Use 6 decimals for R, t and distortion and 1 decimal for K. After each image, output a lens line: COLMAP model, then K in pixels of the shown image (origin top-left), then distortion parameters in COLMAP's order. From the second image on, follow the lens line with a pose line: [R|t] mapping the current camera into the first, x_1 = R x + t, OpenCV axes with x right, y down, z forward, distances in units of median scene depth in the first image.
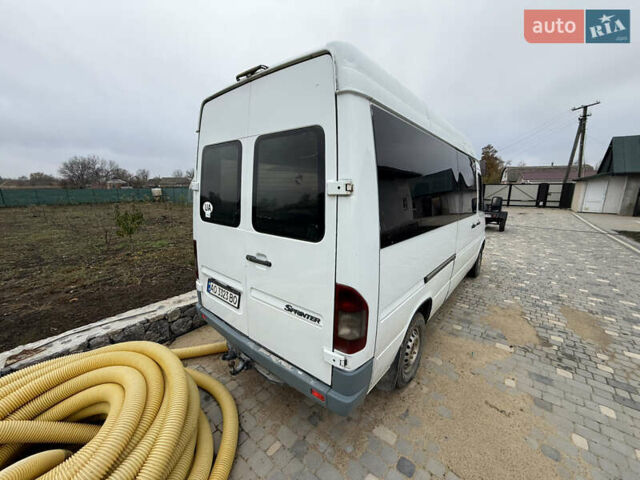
lens RADIAL K [[253.7, 0, 318.0], [0, 253.7, 239.9], [0, 0, 1]] dist [-0.001165, 0.000221]
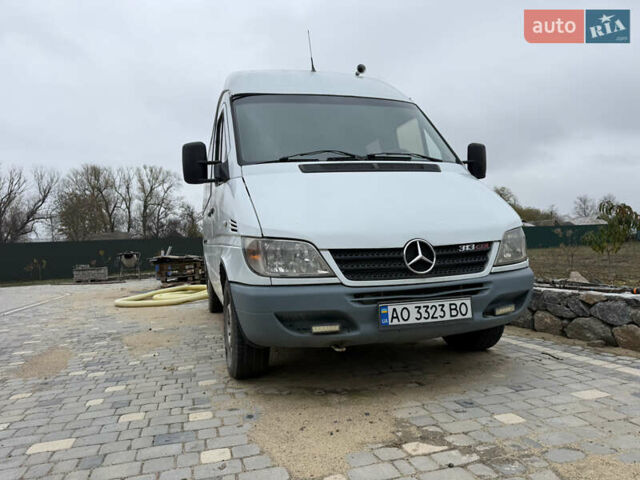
lens RADIAL K [[449.9, 0, 319.0], [0, 449.9, 239.2], [0, 0, 1]] dist [0.045347, -0.047745]
pose [[-0.560713, 0.009817, -0.827952, 2.392400], [-0.127269, 0.987025, 0.097894, -0.235655], [0.818171, 0.160263, -0.552188, 3.173499]]
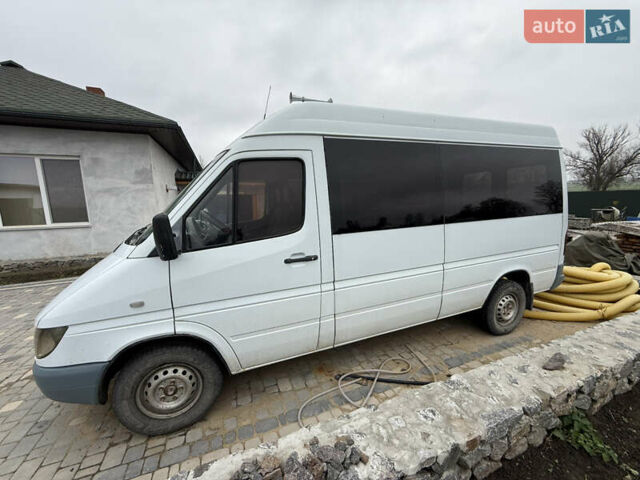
lens RADIAL K [[253.7, 0, 317.7], [0, 253.7, 239.4], [0, 0, 1]] dist [-0.001165, 0.000221]
pose [[-0.874282, -0.055673, 0.482216, 0.012717], [0.121238, 0.936874, 0.327975, -0.595183], [-0.470035, 0.345205, -0.812342, 3.056257]]
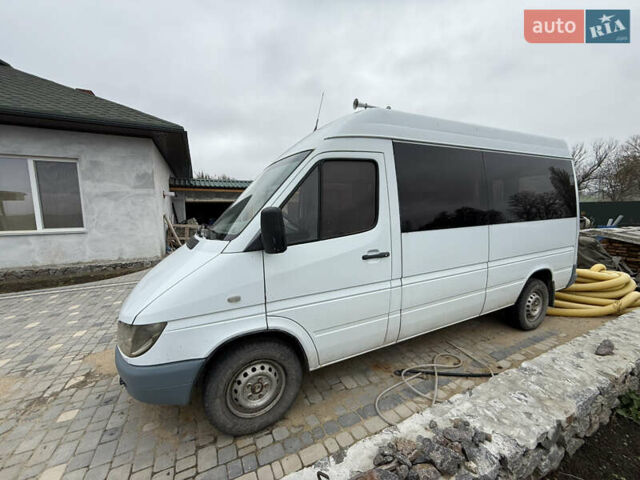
lens RADIAL K [[253.7, 0, 317.8], [0, 253.7, 239.7], [0, 0, 1]] dist [-0.001165, 0.000221]
pose [[-0.907153, -0.037905, 0.419090, 0.298842], [0.099480, 0.948386, 0.301111, -0.600592], [-0.408873, 0.314845, -0.856561, 3.247754]]
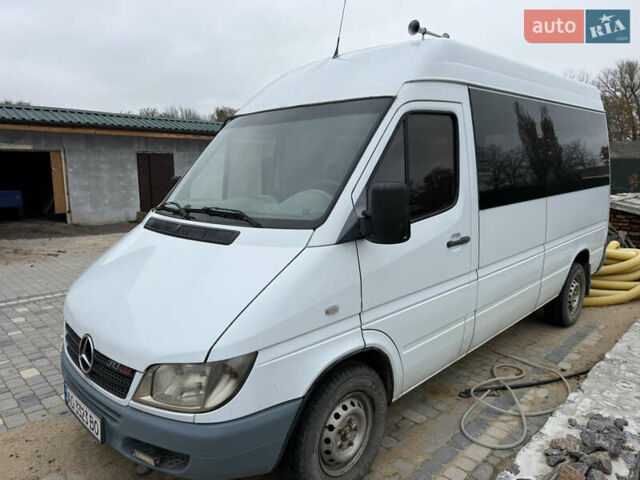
lens RADIAL K [[449.9, 0, 318.8], [0, 449.9, 241.9], [0, 0, 1]] dist [0.045347, -0.047745]
pose [[-0.995779, -0.012331, 0.090951, 0.769863], [0.022139, 0.929404, 0.368400, -0.716019], [-0.089073, 0.368859, -0.925208, 3.585696]]
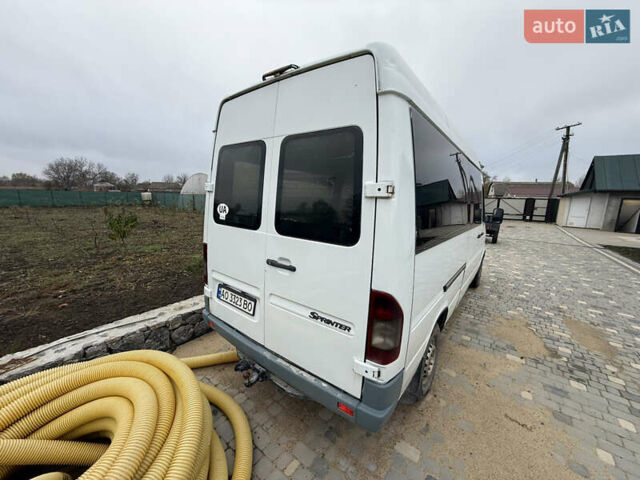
lens RADIAL K [[253.7, 0, 318.2], [0, 253.7, 240.0], [0, 0, 1]] dist [-0.001165, 0.000221]
pose [[0.999068, 0.021717, 0.037309, -0.105545], [-0.020408, 0.999175, -0.035120, 0.014142], [-0.038041, 0.034326, 0.998686, 0.030447]]
